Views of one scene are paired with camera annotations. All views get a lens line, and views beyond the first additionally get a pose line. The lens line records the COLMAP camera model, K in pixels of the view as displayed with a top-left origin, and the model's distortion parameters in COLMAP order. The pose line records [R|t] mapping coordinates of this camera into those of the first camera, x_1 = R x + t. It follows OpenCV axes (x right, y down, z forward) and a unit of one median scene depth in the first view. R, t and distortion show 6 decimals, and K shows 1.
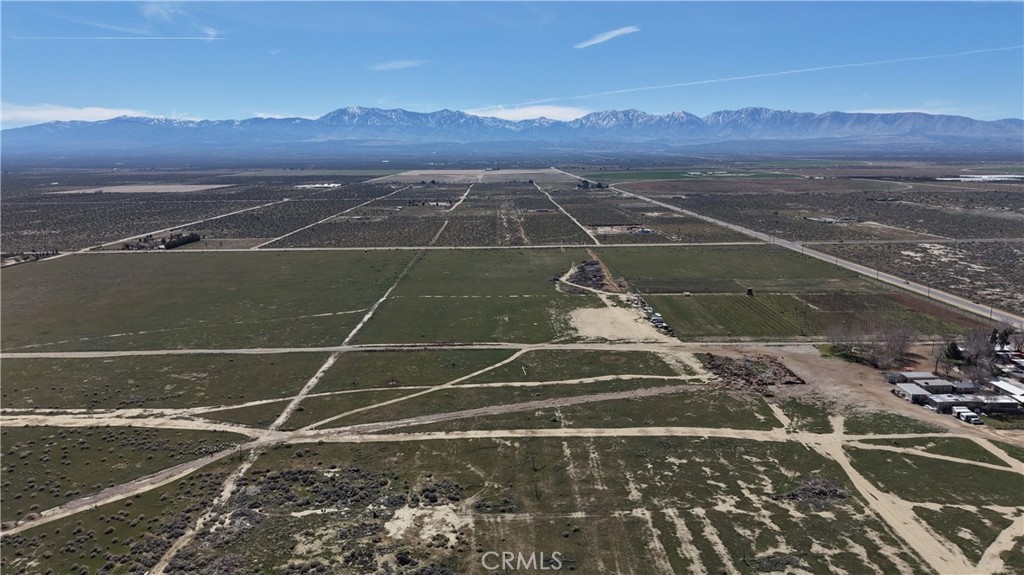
lens RADIAL K [[682.4, 0, 510.5], [0, 682.4, 291.3], [0, 0, 1]] dist [0.043797, -0.051682]
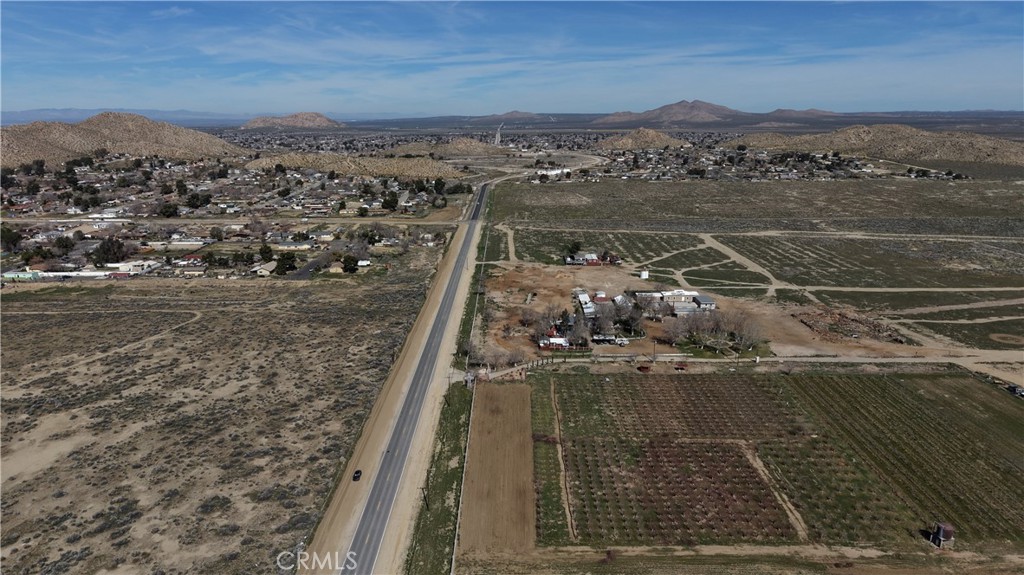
lens RADIAL K [[682.4, 0, 510.5], [0, 682.4, 291.3], [0, 0, 1]] dist [0.043797, -0.051682]
pose [[-0.999856, 0.013619, 0.010142, 0.856008], [0.016669, 0.900988, 0.433523, -0.380902], [-0.003234, 0.433630, -0.901085, 1.952933]]
